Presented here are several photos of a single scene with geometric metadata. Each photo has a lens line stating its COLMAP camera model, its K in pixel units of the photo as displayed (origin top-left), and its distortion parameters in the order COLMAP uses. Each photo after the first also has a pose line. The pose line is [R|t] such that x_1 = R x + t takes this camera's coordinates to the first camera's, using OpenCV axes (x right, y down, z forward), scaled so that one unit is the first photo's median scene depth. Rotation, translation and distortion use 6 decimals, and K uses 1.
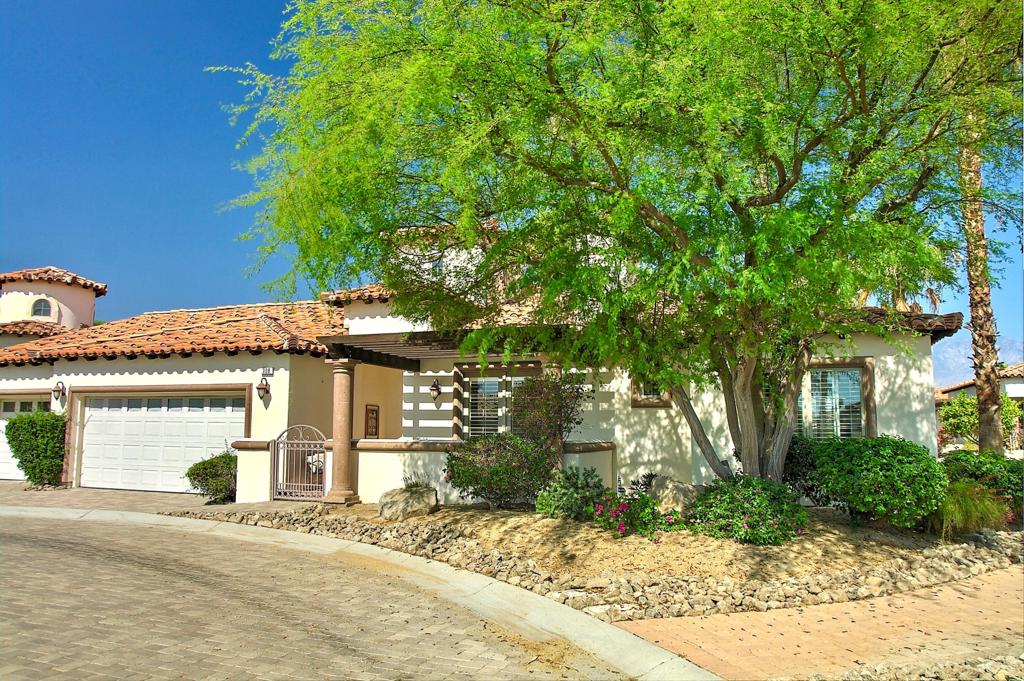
lens RADIAL K [[772.0, 0, 510.6], [0, 772.0, 341.9], [0, 0, 1]] dist [-0.066570, 0.032800]
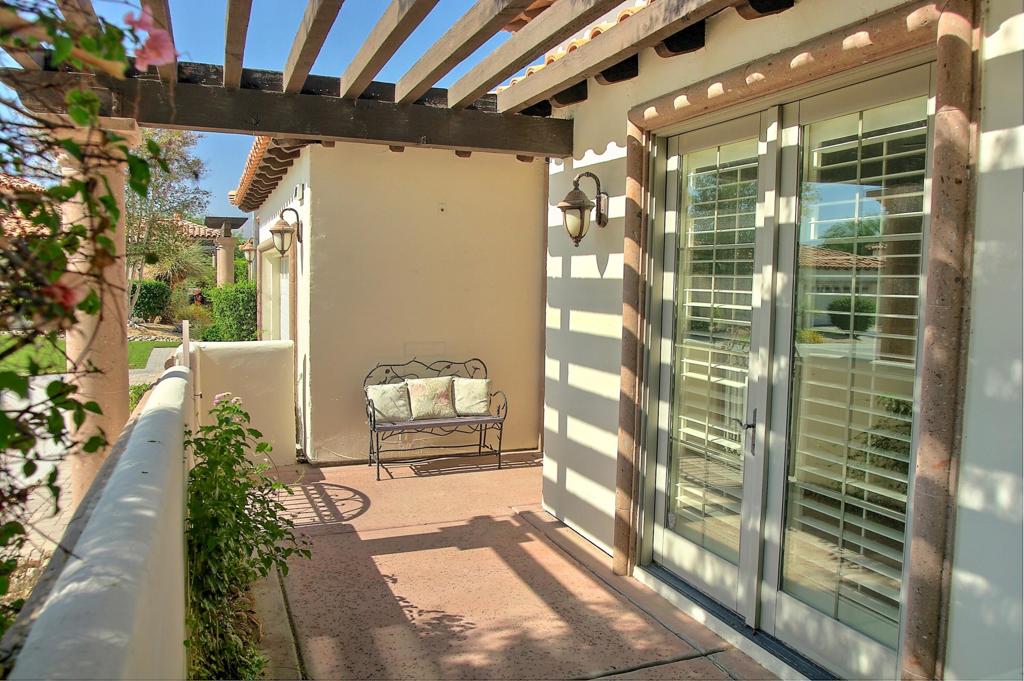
lens RADIAL K [[772.0, 0, 511.5], [0, 772.0, 341.0], [0, 0, 1]] dist [-0.066570, 0.032800]
pose [[0.660044, 0.062020, -0.748662, 0.107536], [0.074726, 0.986223, 0.147580, 0.065717], [0.747501, -0.153354, 0.646316, 0.781894]]
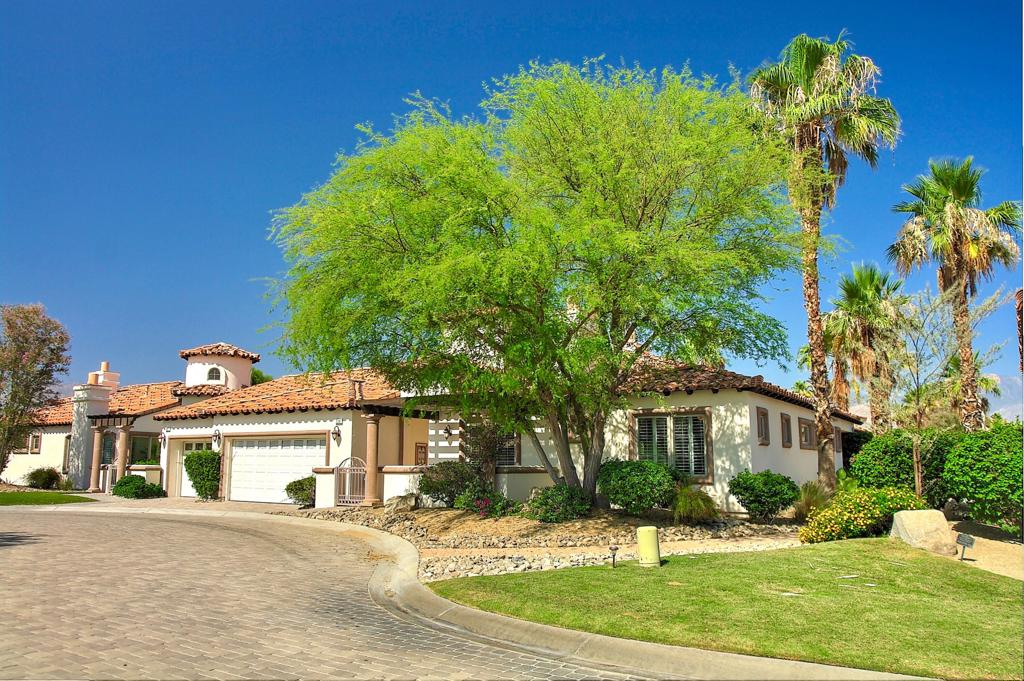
lens RADIAL K [[772.0, 0, 510.3], [0, 772.0, 345.1], [0, 0, 1]] dist [-0.066570, 0.032800]
pose [[0.976479, -0.038072, -0.212224, 0.333151], [0.029373, 0.998600, -0.043991, -0.034659], [0.213602, 0.036723, 0.976230, -0.400263]]
